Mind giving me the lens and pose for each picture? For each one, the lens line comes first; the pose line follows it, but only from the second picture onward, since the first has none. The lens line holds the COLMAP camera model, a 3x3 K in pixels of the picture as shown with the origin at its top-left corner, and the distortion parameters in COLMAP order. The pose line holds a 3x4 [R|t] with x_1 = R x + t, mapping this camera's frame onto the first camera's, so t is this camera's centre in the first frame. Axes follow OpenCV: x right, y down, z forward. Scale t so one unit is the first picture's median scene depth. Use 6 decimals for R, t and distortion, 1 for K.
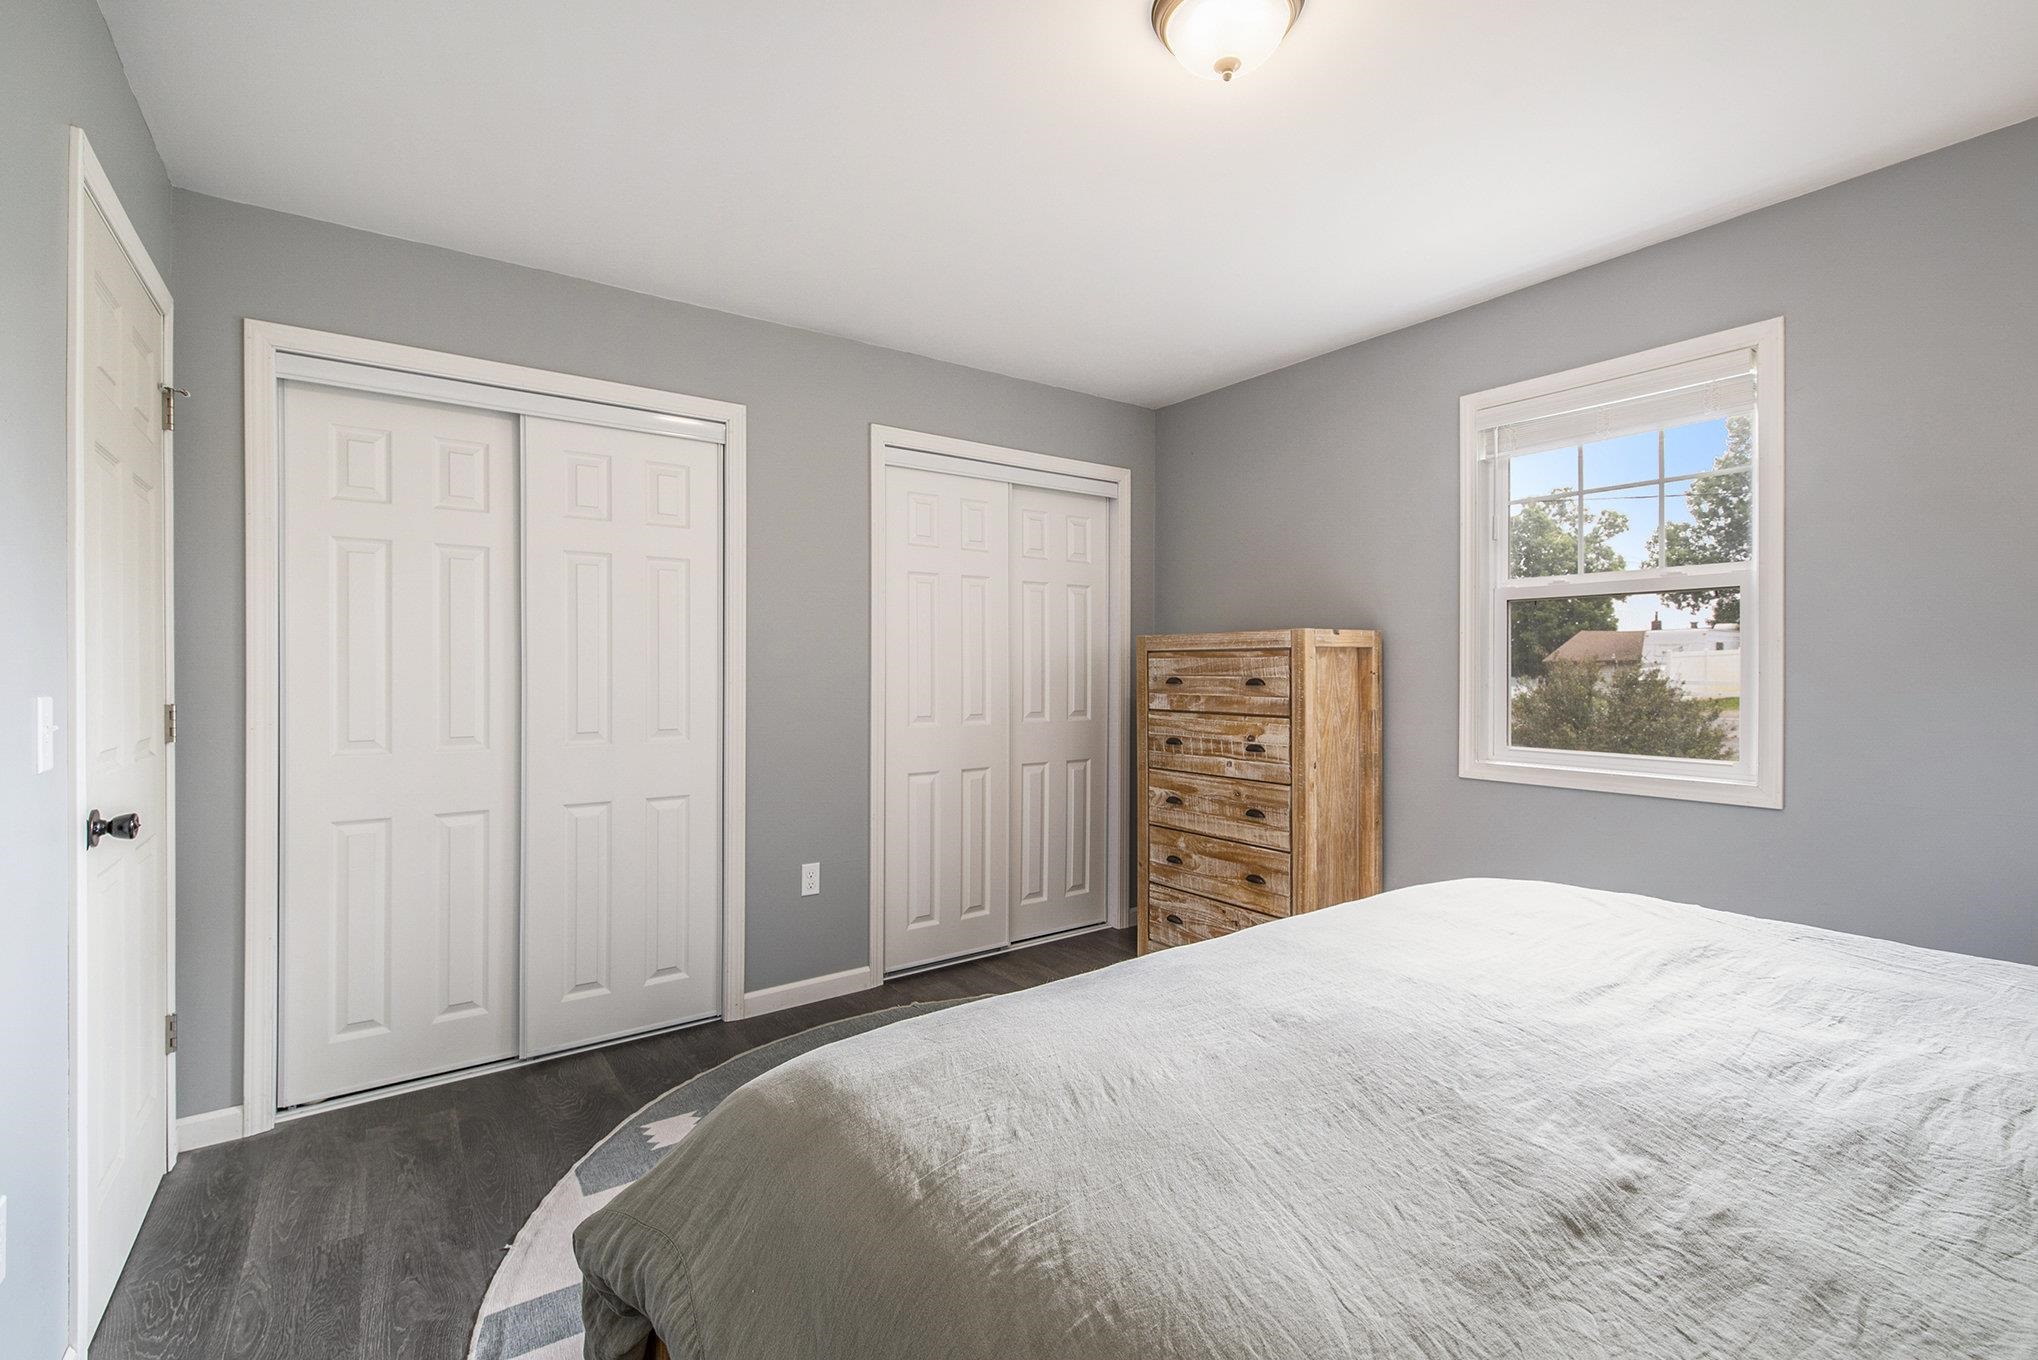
lens RADIAL K [[887.1, 0, 1020.1], [0, 887.1, 674.2], [0, 0, 1]] dist [-0.003524, -0.000359]
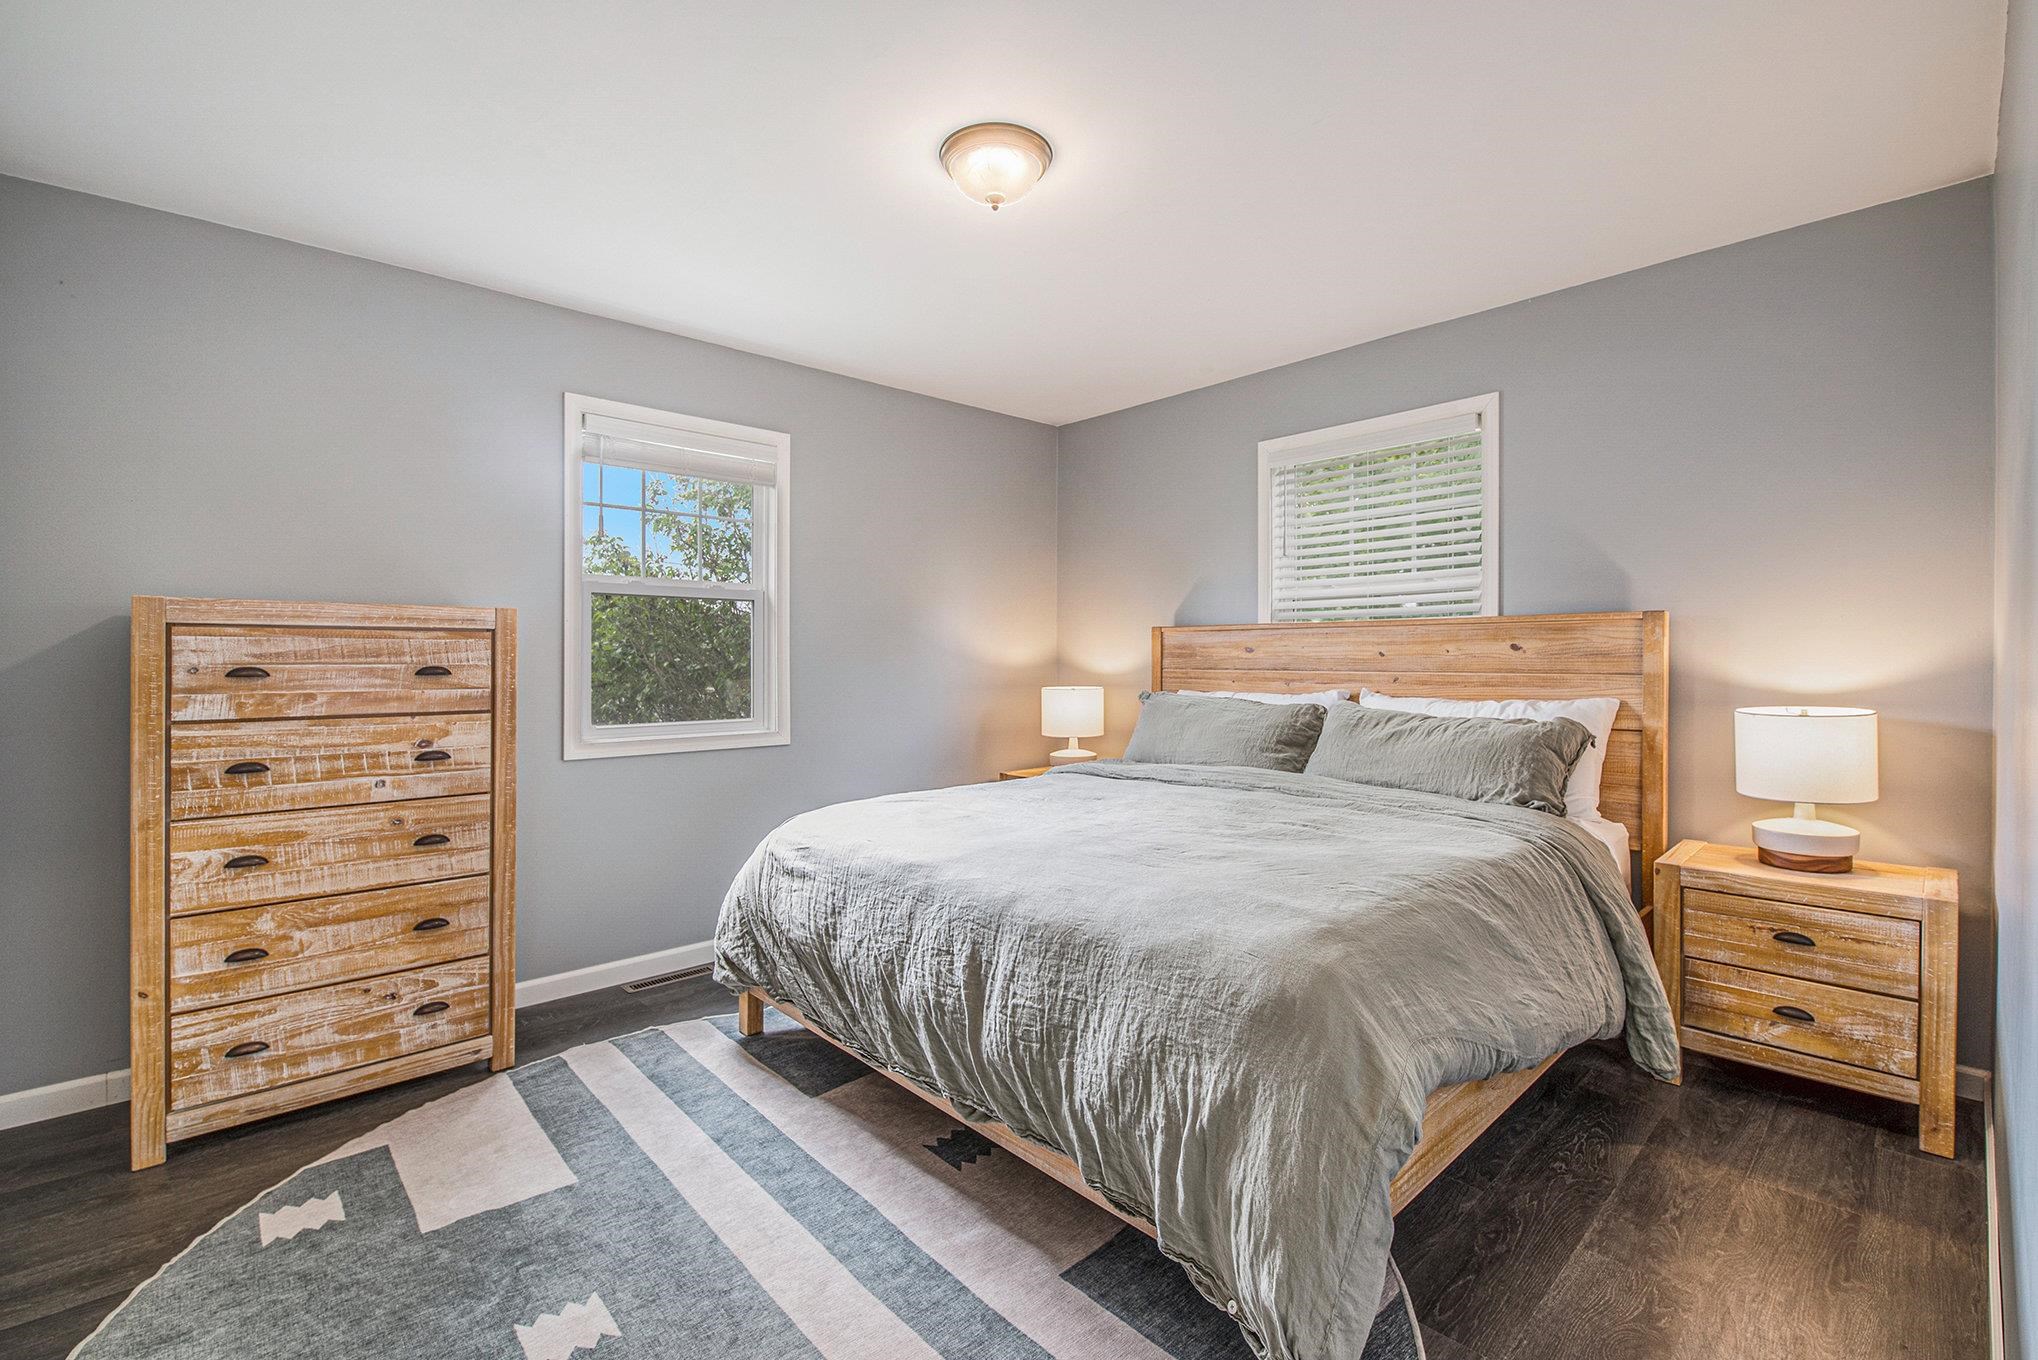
lens RADIAL K [[887.1, 0, 1030.8], [0, 887.1, 669.2], [0, 0, 1]] dist [-0.003524, -0.000359]
pose [[-0.113572, -0.015855, 0.993403, -0.541323], [0.003642, 0.999859, 0.016375, -0.003201], [-0.993523, 0.005478, -0.113498, 0.542266]]
